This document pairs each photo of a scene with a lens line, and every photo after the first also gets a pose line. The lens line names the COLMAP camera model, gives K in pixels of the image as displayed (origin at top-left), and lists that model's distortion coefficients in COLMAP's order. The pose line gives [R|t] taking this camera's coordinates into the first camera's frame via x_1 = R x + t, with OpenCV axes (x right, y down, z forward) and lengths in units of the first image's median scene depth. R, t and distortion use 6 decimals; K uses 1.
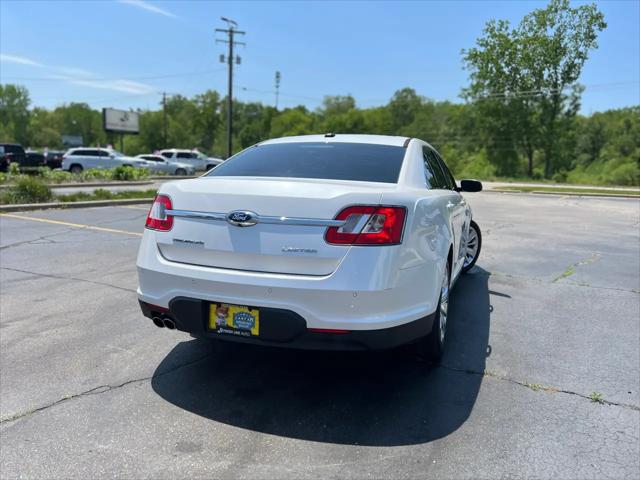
lens RADIAL K [[481.2, 0, 320.4], [0, 481.2, 238.6], [0, 0, 1]] dist [0.062143, -0.066251]
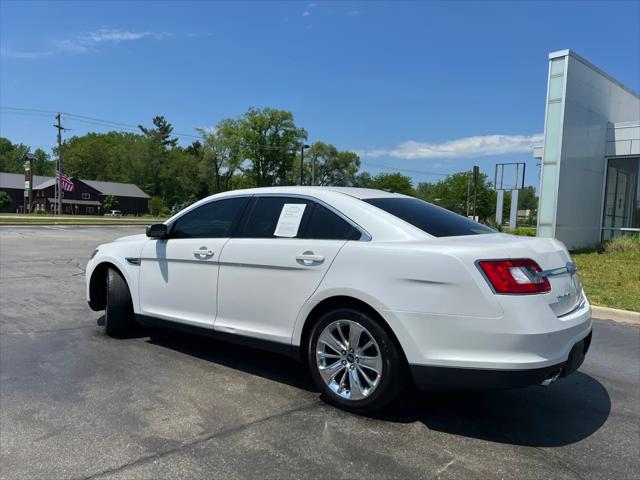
lens RADIAL K [[481.2, 0, 319.8], [0, 481.2, 241.3], [0, 0, 1]] dist [0.062143, -0.066251]
pose [[0.291038, -0.076842, 0.953620, -0.188341], [0.116485, 0.992199, 0.044400, -0.029554], [-0.949593, 0.098161, 0.297719, 0.147068]]
